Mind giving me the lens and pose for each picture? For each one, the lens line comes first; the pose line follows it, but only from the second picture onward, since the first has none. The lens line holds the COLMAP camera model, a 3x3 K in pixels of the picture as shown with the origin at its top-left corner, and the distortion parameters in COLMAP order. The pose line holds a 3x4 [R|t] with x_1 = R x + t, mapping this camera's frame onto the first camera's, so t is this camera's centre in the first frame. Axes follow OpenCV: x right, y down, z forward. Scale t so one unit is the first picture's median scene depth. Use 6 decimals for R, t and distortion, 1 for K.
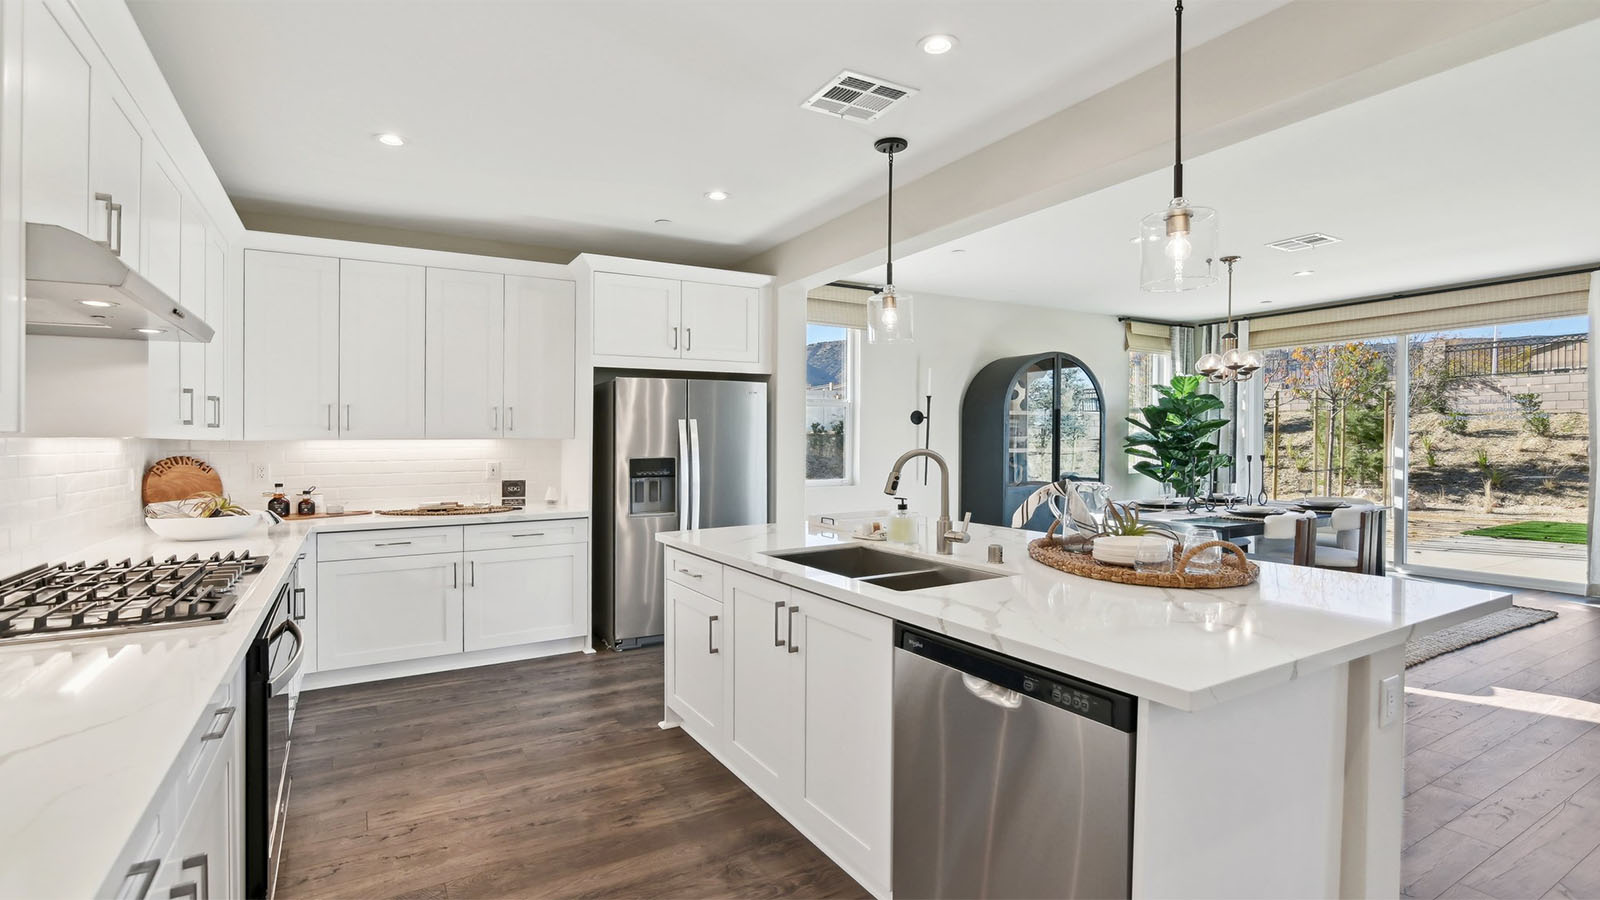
lens RADIAL K [[751.8, 0, 799.5], [0, 751.8, 459.4], [0, 0, 1]] dist [-0.007069, -0.000506]
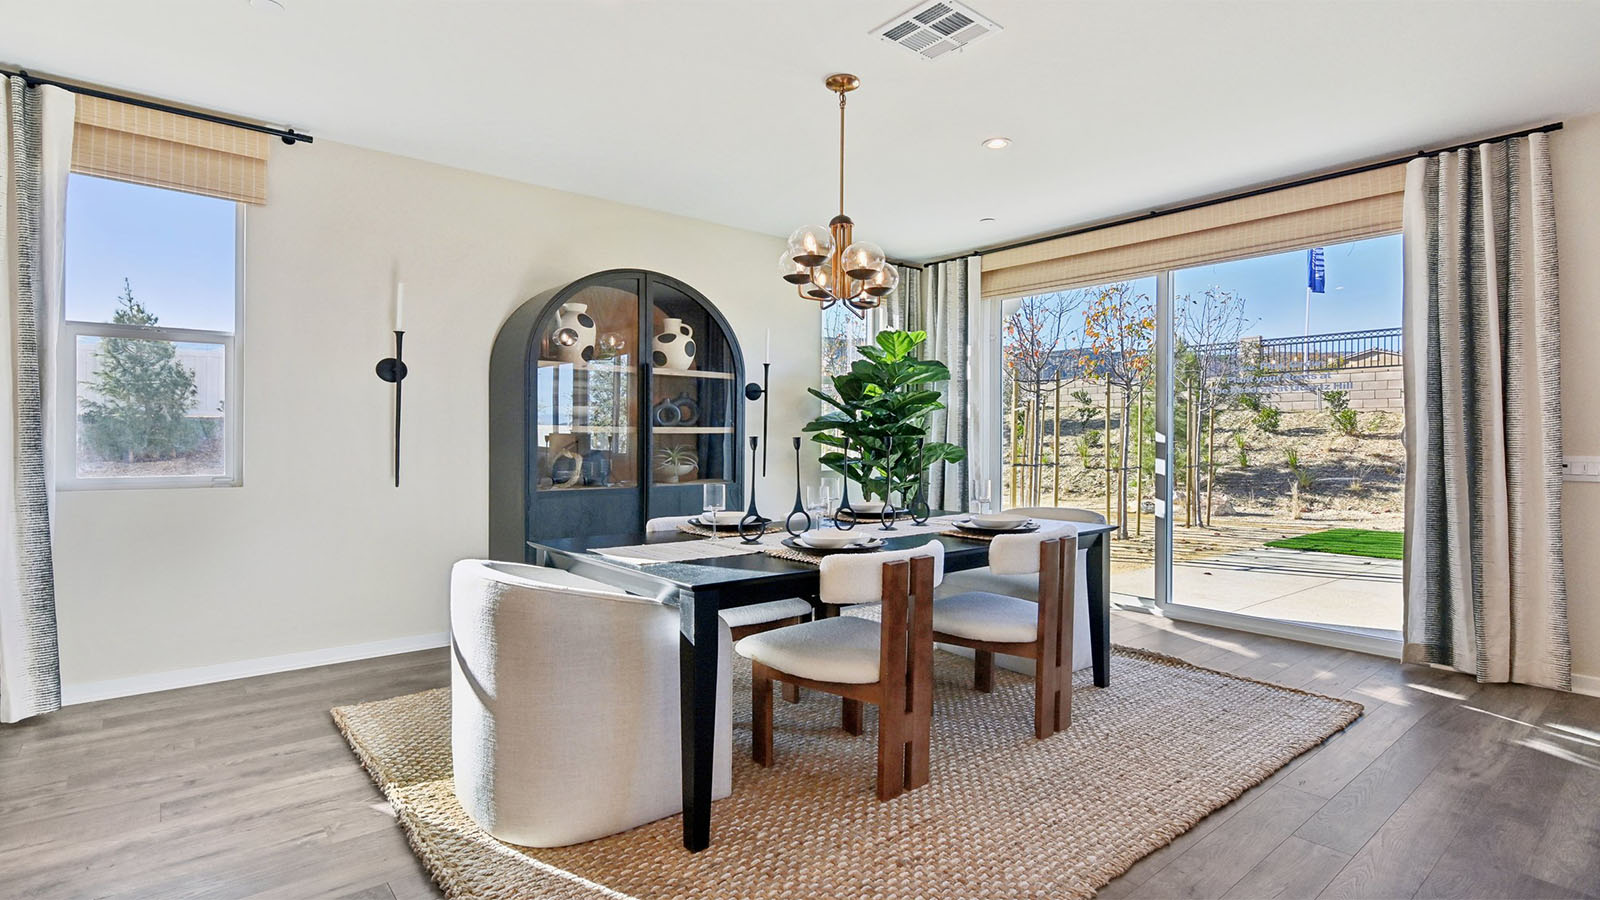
lens RADIAL K [[793.5, 0, 790.5], [0, 793.5, 443.5], [0, 0, 1]] dist [0.003514, 0.000922]
pose [[0.985866, 0.010046, 0.167237, 0.182704], [-0.006914, 0.999790, -0.019298, 0.005141], [-0.167396, 0.017869, 0.985728, 0.178579]]
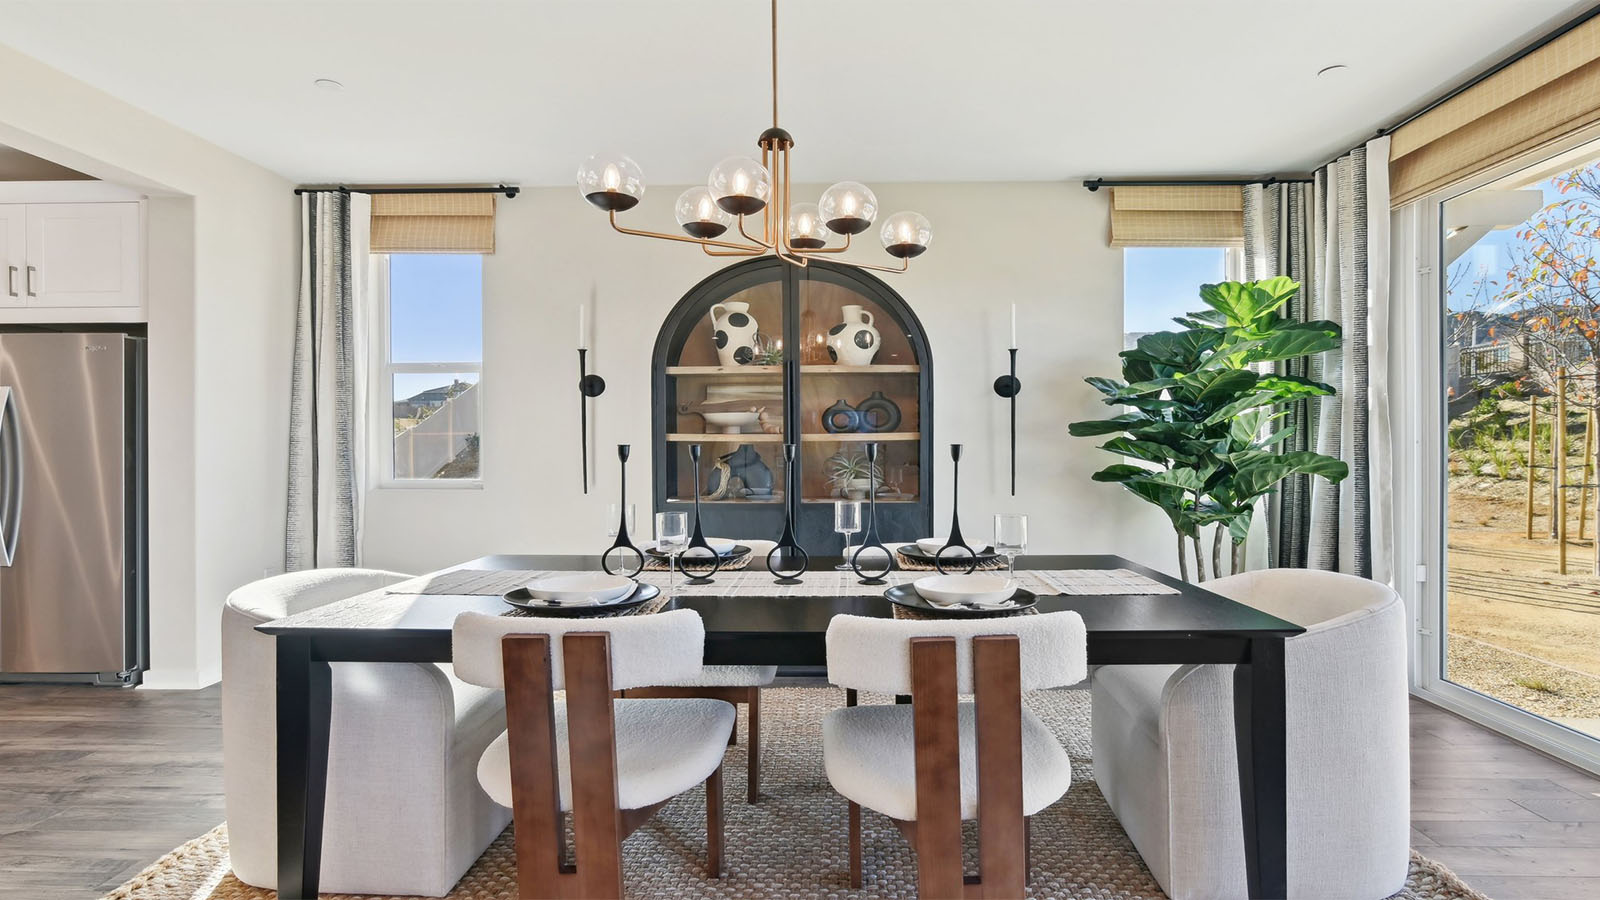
lens RADIAL K [[793.5, 0, 808.0], [0, 793.5, 444.8], [0, 0, 1]] dist [0.003514, 0.000922]
pose [[0.850610, 0.002419, -0.525792, 0.342946], [-0.016210, 0.999635, -0.021626, 0.002010], [0.525547, 0.026919, 0.850338, 0.279485]]
